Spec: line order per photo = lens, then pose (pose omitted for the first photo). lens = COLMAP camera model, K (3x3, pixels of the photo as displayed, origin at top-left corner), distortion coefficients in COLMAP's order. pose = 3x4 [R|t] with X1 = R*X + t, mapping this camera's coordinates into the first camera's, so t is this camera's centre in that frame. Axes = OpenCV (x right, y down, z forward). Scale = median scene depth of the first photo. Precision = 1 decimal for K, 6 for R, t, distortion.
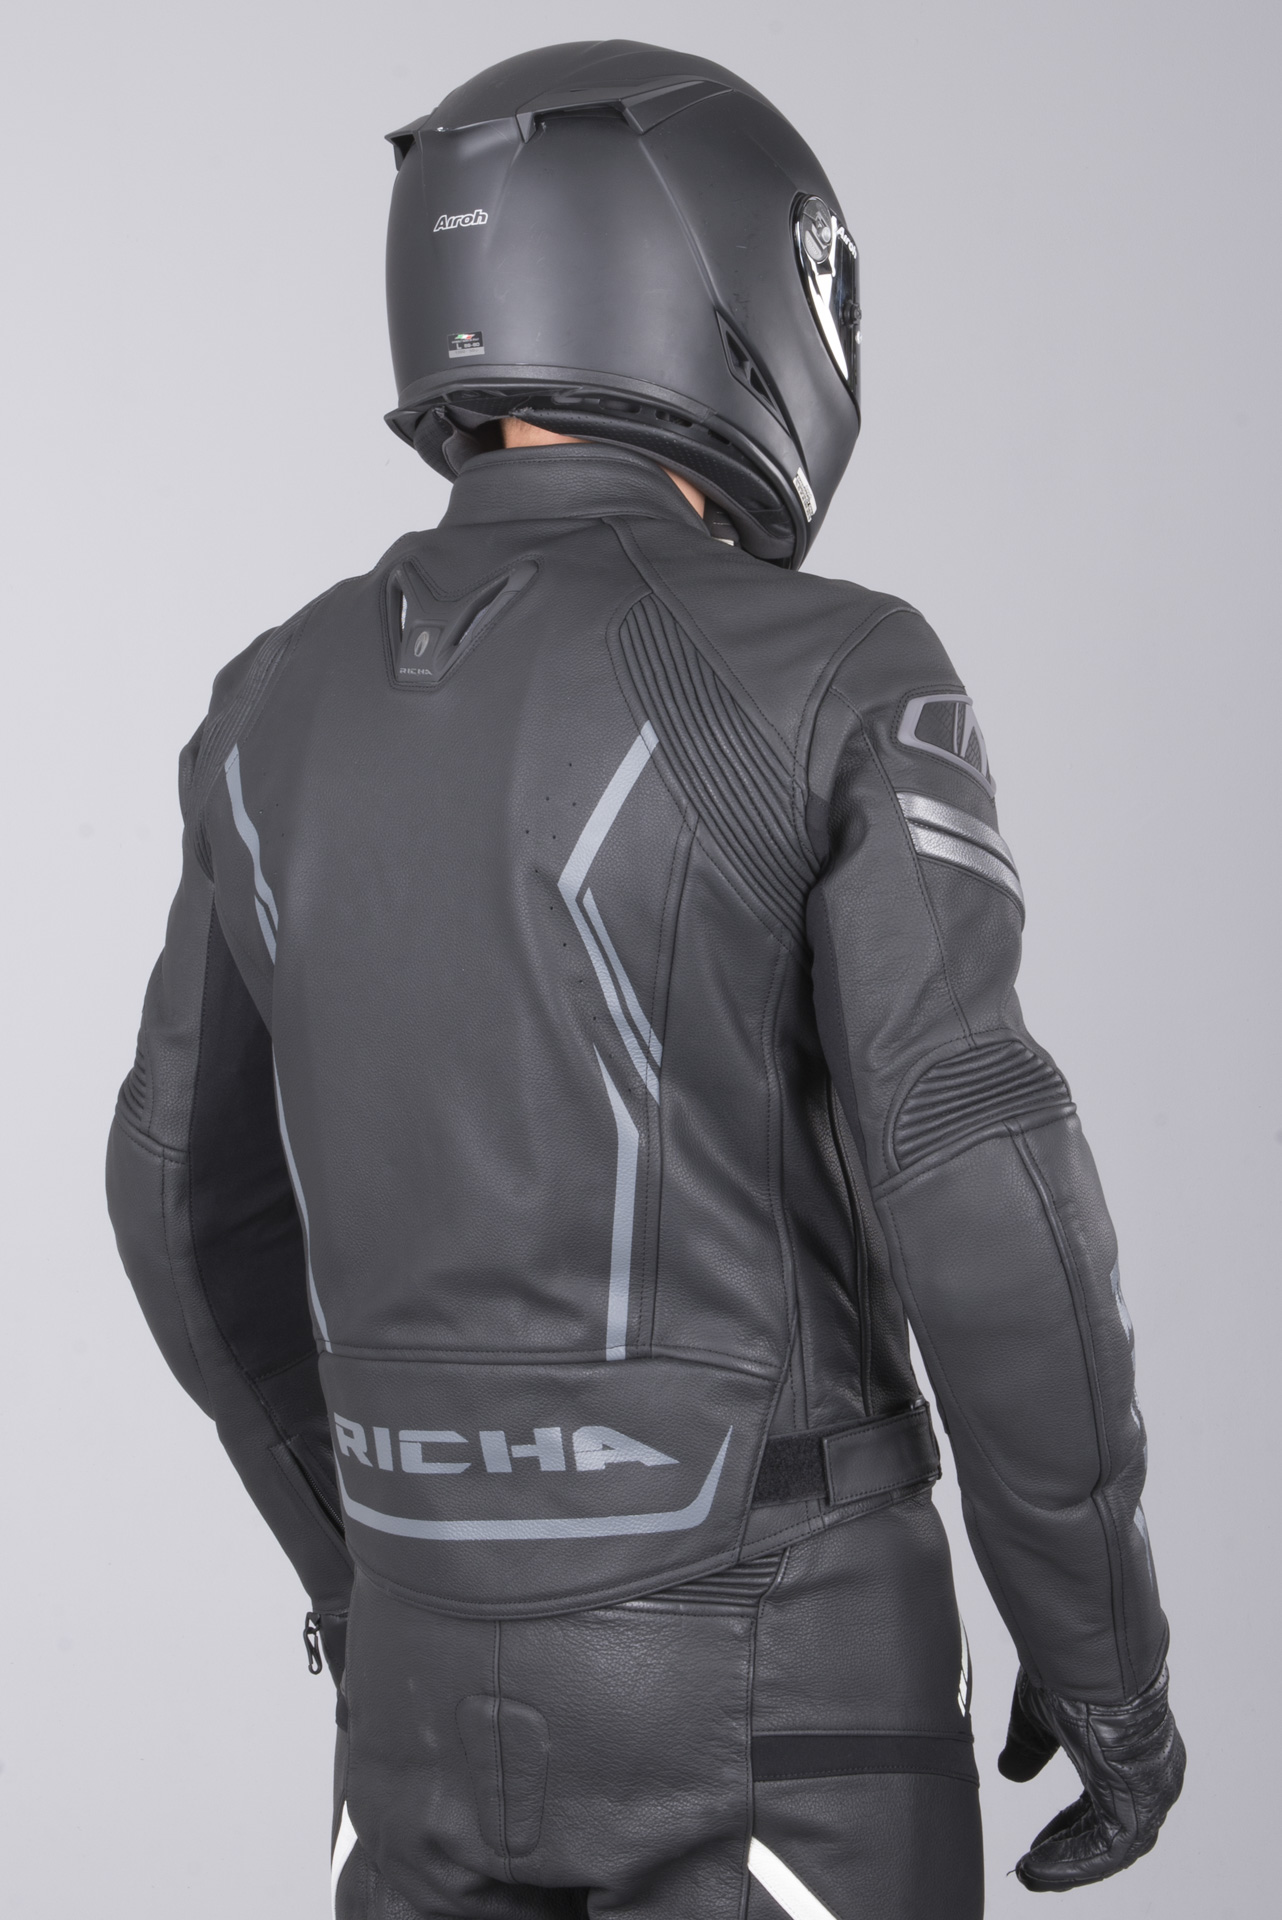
lens RADIAL K [[2464.8, 0, 642.4], [0, 2464.8, 957.9], [0, 0, 1]] dist [0.123644, 0.000000]
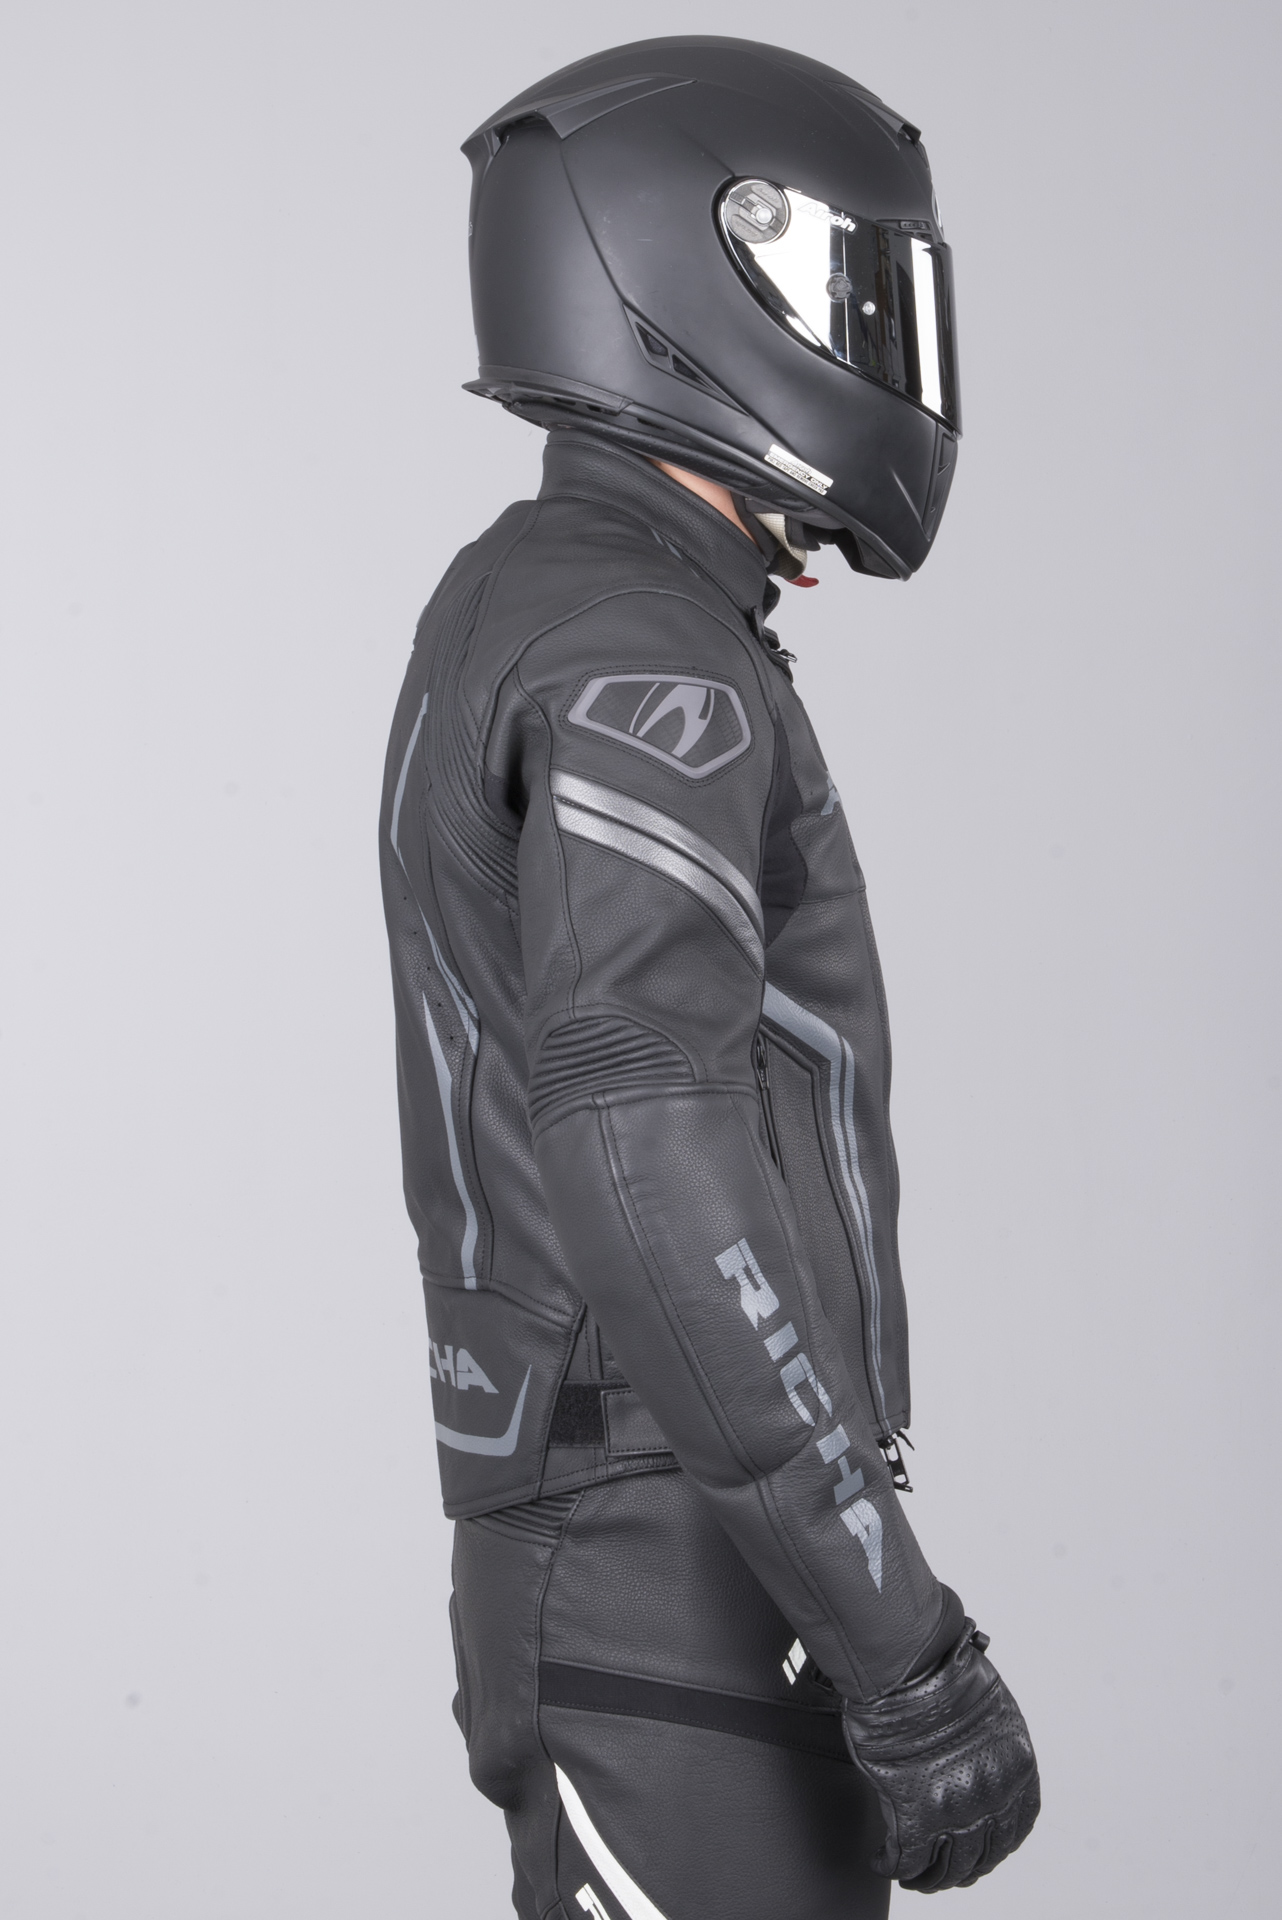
lens RADIAL K [[2464.8, 0, 645.5], [0, 2464.8, 962.9], [0, 0, 1]] dist [0.123644, 0.000000]
pose [[0.880105, 0.074558, -0.468888, 0.558303], [-0.063943, 0.997209, 0.038545, -0.025349], [0.470453, -0.003941, 0.882416, 0.094189]]
